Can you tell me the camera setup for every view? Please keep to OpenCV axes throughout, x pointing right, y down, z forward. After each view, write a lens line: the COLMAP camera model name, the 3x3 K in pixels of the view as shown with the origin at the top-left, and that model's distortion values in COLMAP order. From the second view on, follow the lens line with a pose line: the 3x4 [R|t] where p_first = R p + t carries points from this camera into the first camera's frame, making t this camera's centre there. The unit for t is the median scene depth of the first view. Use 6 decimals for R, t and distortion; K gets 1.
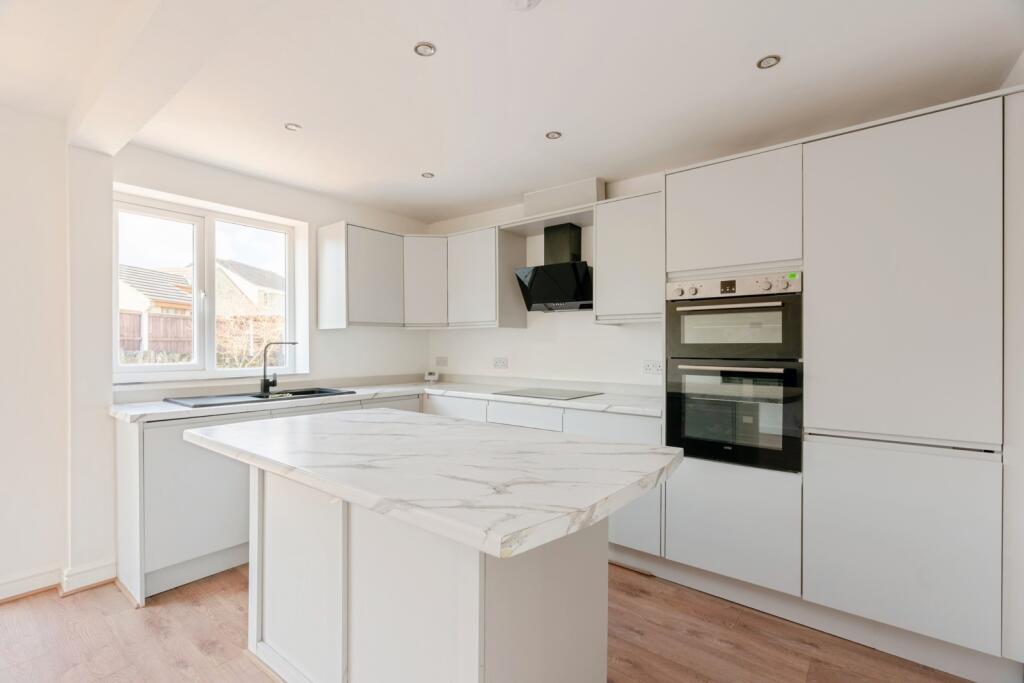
lens RADIAL K [[464.6, 0, 509.4], [0, 464.6, 351.3], [0, 0, 1]] dist [-0.028437, 0.000150]
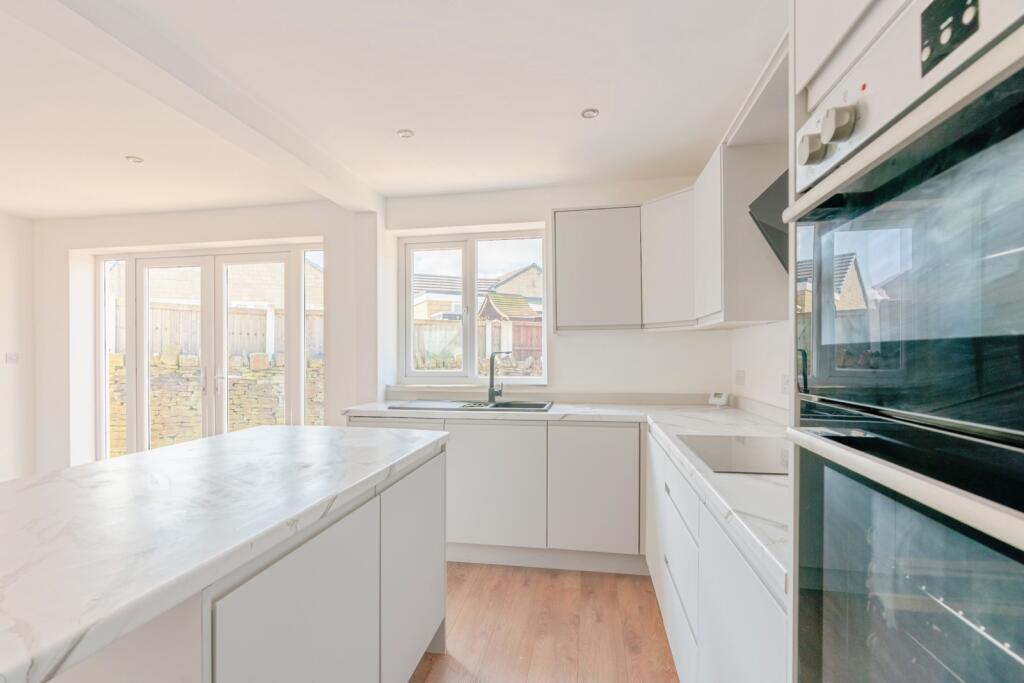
lens RADIAL K [[464.6, 0, 509.4], [0, 464.6, 351.3], [0, 0, 1]] dist [-0.028437, 0.000150]
pose [[0.487783, -0.008176, -0.872927, 0.362079], [-0.006085, 0.999900, -0.012765, -0.007225], [0.872944, 0.011539, 0.487684, 0.519333]]
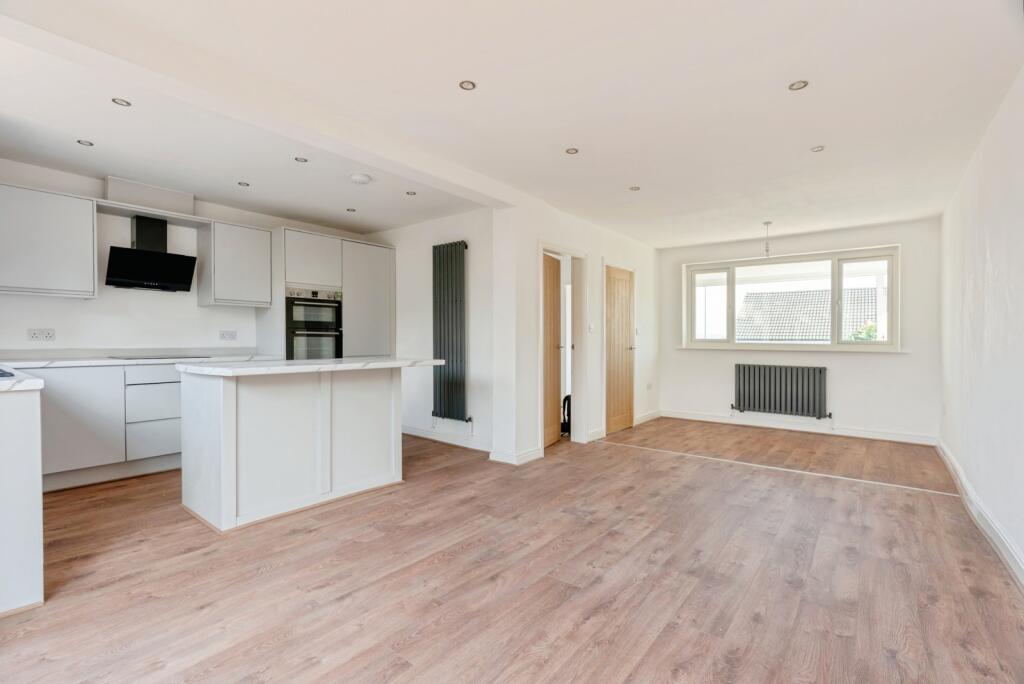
lens RADIAL K [[464.6, 0, 509.4], [0, 464.6, 351.8], [0, 0, 1]] dist [-0.028437, 0.000150]
pose [[-0.016178, -0.026288, 0.999524, -1.122046], [0.003915, 0.999645, 0.026354, 0.048603], [-0.999861, 0.004340, -0.016069, 0.089422]]
